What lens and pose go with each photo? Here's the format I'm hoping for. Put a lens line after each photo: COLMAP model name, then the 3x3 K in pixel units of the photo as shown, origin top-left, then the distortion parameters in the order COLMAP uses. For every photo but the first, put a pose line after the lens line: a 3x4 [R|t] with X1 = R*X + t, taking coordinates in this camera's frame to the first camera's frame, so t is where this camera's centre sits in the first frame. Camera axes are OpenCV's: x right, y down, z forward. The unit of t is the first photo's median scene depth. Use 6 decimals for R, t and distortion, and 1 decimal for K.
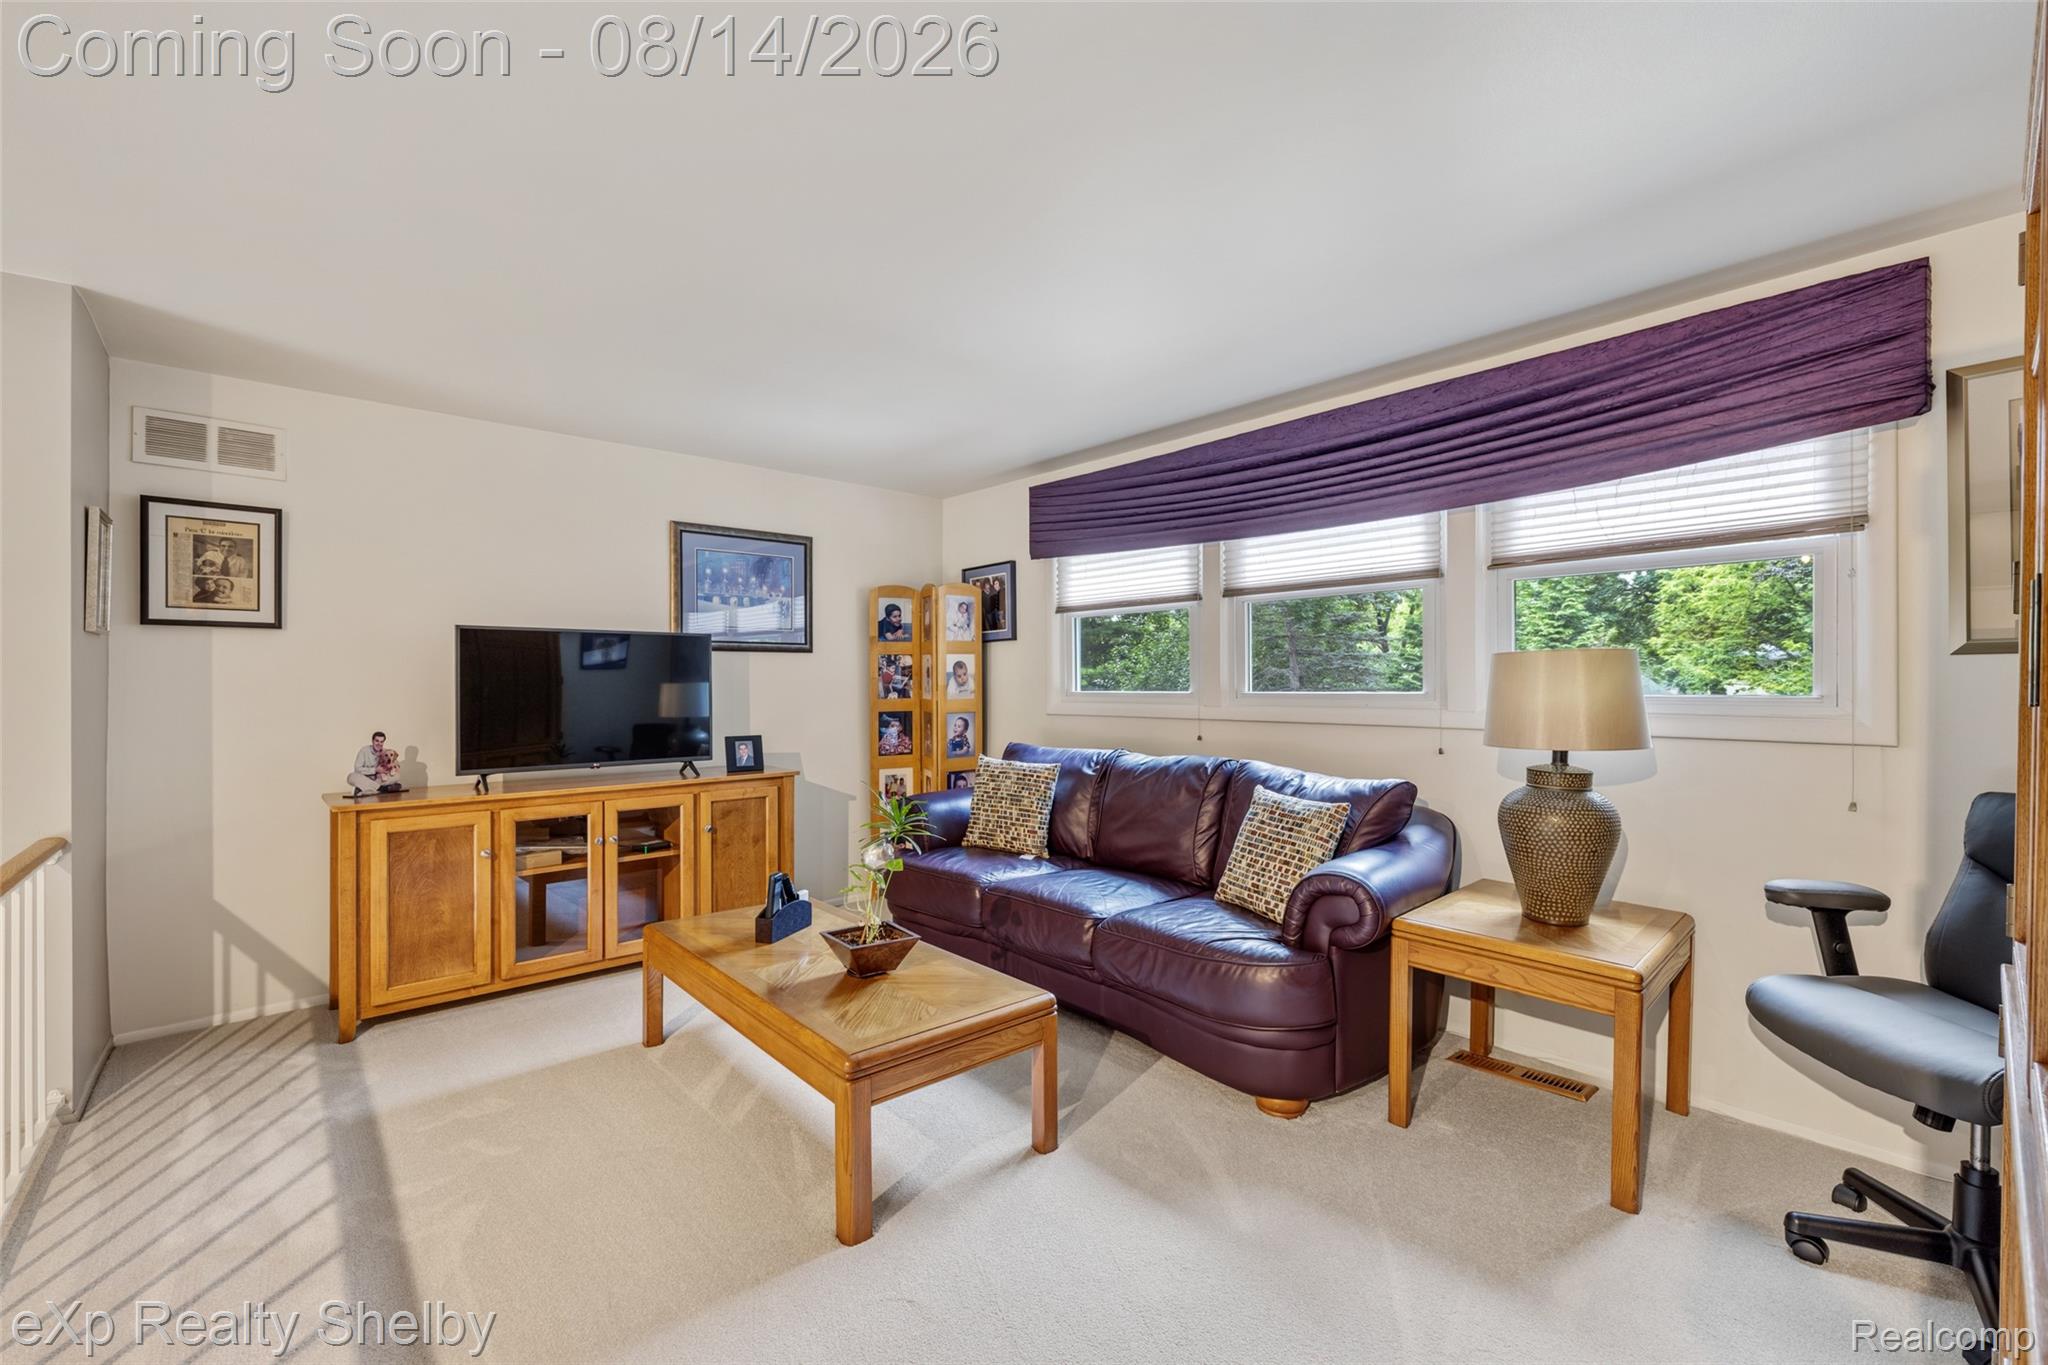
lens RADIAL K [[858.9, 0, 1024.0], [0, 858.9, 682.5], [0, 0, 1]] dist [0.000835, -0.000148]
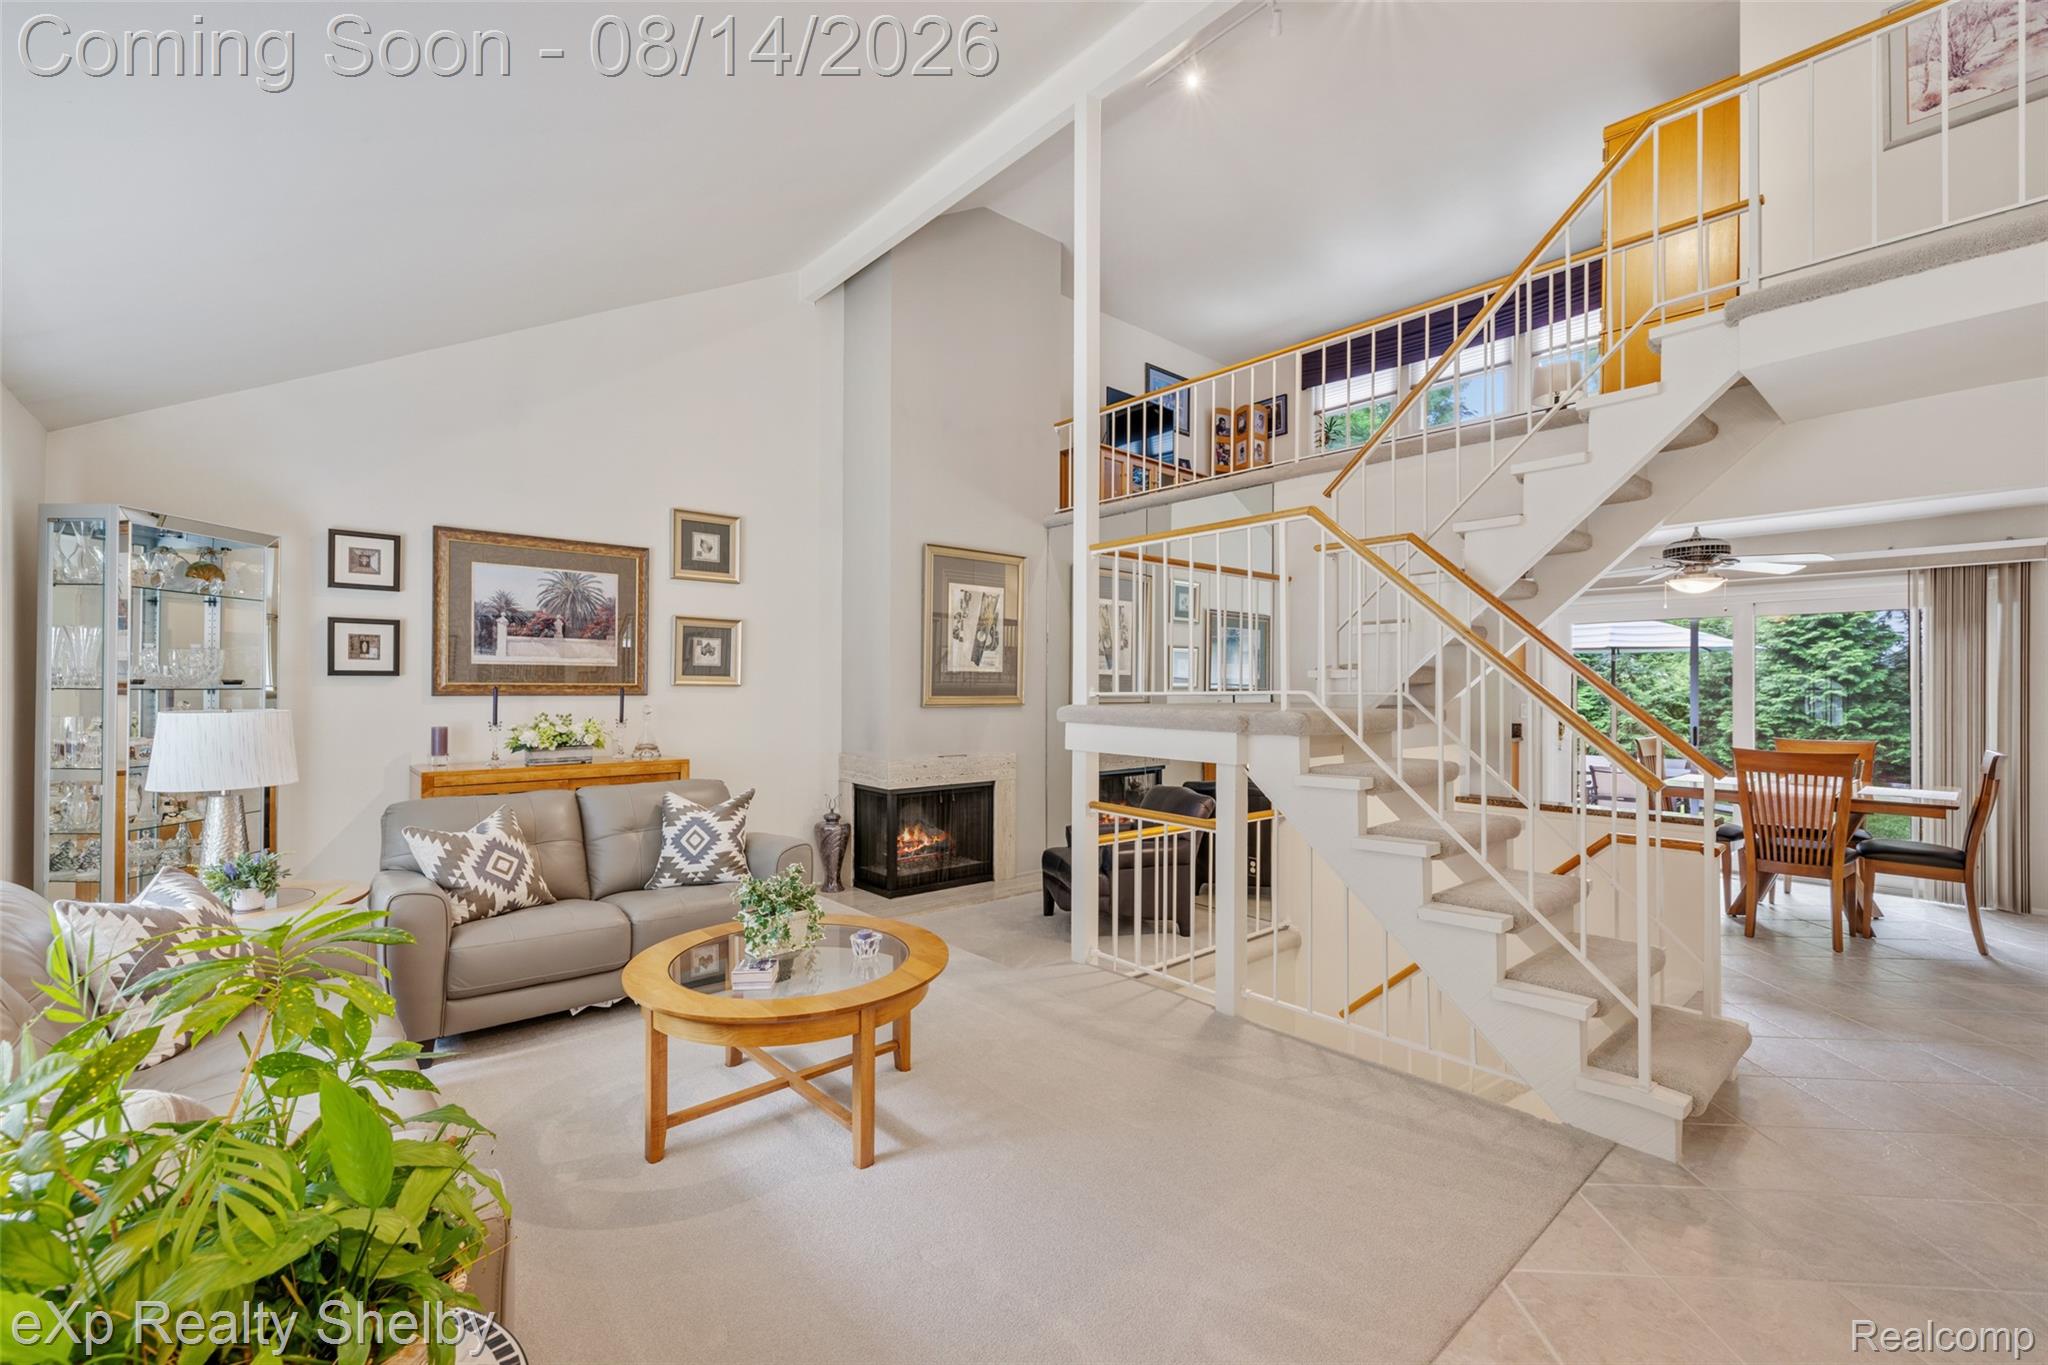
lens RADIAL K [[858.9, 0, 1024.0], [0, 858.9, 682.5], [0, 0, 1]] dist [0.000835, -0.000148]
pose [[0.999988, 0.002929, 0.003972, -0.649698], [-0.002895, 0.999958, -0.008715, 0.568766], [-0.003998, 0.008703, 0.999954, -1.032635]]
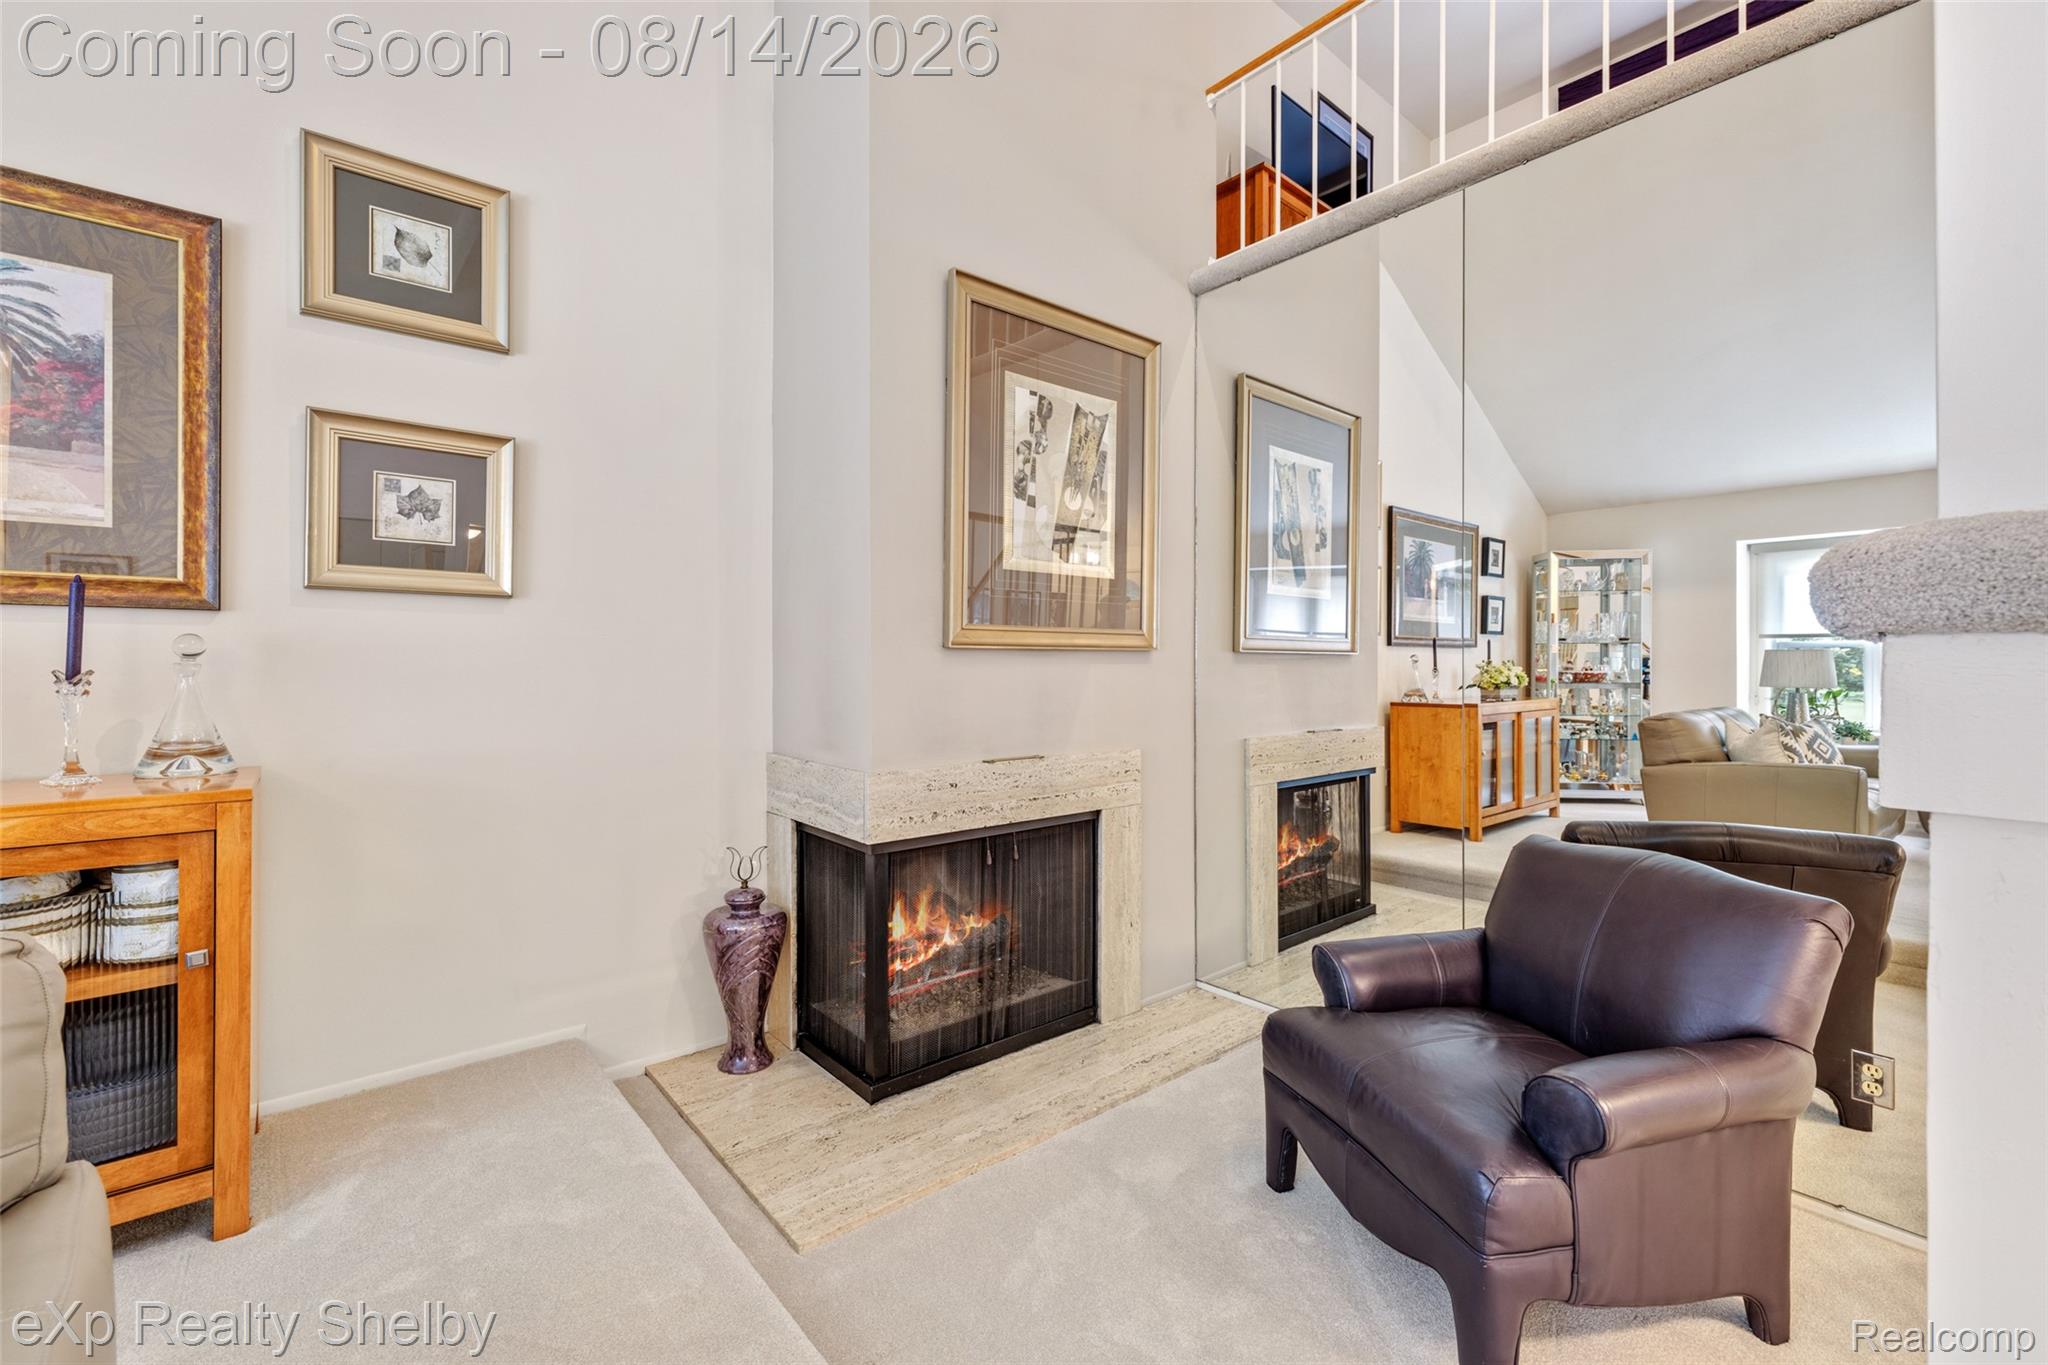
lens RADIAL K [[868.1, 0, 1022.1], [0, 868.1, 665.8], [0, 0, 1]] dist [0.000333, -0.000320]
pose [[0.999809, -0.000925, -0.019528, -0.743760], [0.000941, 0.999999, 0.000824, 0.608334], [0.019527, -0.000842, 0.999809, -0.250483]]
